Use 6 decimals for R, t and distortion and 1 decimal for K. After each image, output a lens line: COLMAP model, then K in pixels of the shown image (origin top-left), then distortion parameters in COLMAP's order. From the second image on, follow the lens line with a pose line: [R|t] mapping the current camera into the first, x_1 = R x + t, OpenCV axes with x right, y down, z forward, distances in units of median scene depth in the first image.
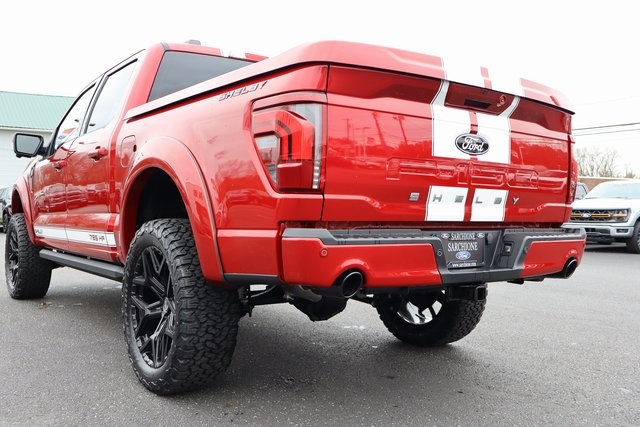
lens RADIAL K [[597.4, 0, 319.2], [0, 597.4, 214.6], [0, 0, 1]] dist [0.005959, 0.000000]
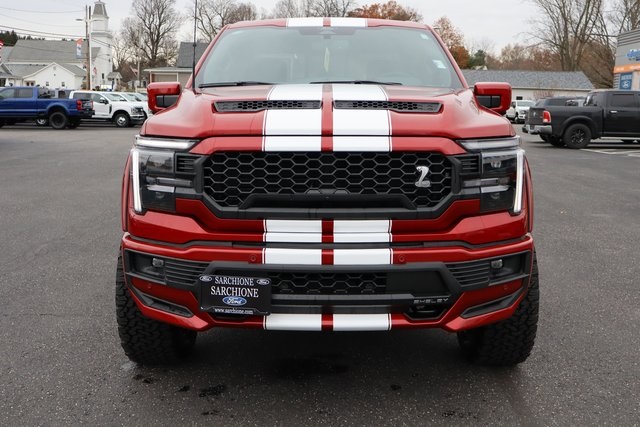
lens RADIAL K [[705.8, 0, 322.9], [0, 705.8, 212.8], [0, 0, 1]] dist [-0.003755, 0.000000]
pose [[0.800317, 0.083677, -0.593709, 0.815664], [0.013035, 0.987551, 0.156757, -0.195369], [0.599435, -0.133194, 0.789264, 0.189700]]
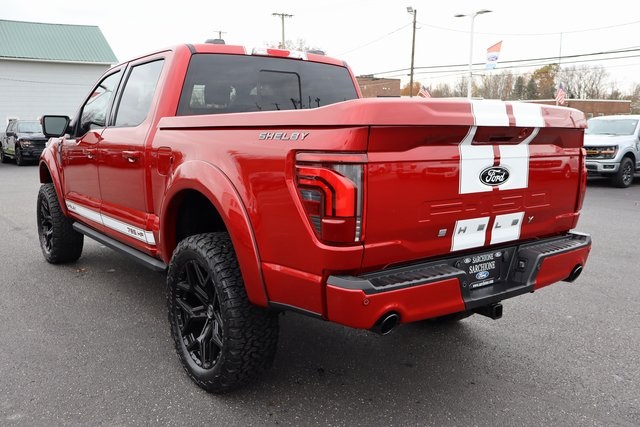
lens RADIAL K [[569.0, 0, 318.3], [0, 569.0, 214.0], [0, 0, 1]] dist [0.007380, 0.005522]
pose [[0.999946, -0.008261, 0.006367, -0.065564], [0.007266, 0.989697, 0.142993, -0.190413], [-0.007482, -0.142939, 0.989703, -0.021138]]
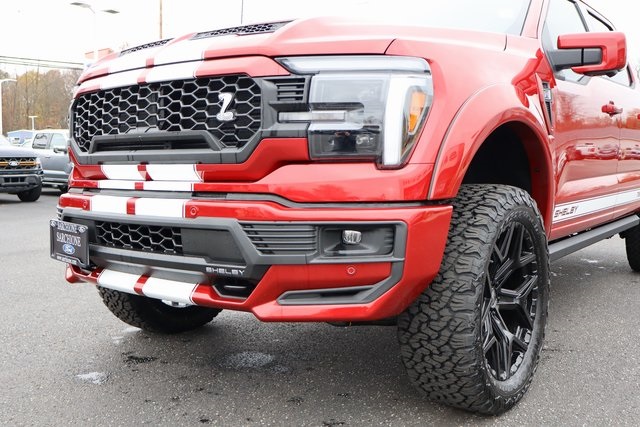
lens RADIAL K [[636.3, 0, 315.2], [0, 636.3, 214.7], [0, 0, 1]] dist [-0.012226, 0.000000]
pose [[0.272730, 0.062026, -0.960089, 1.042847], [0.013521, 0.997574, 0.068289, -0.005399], [0.961996, -0.031605, 0.271230, 1.020647]]
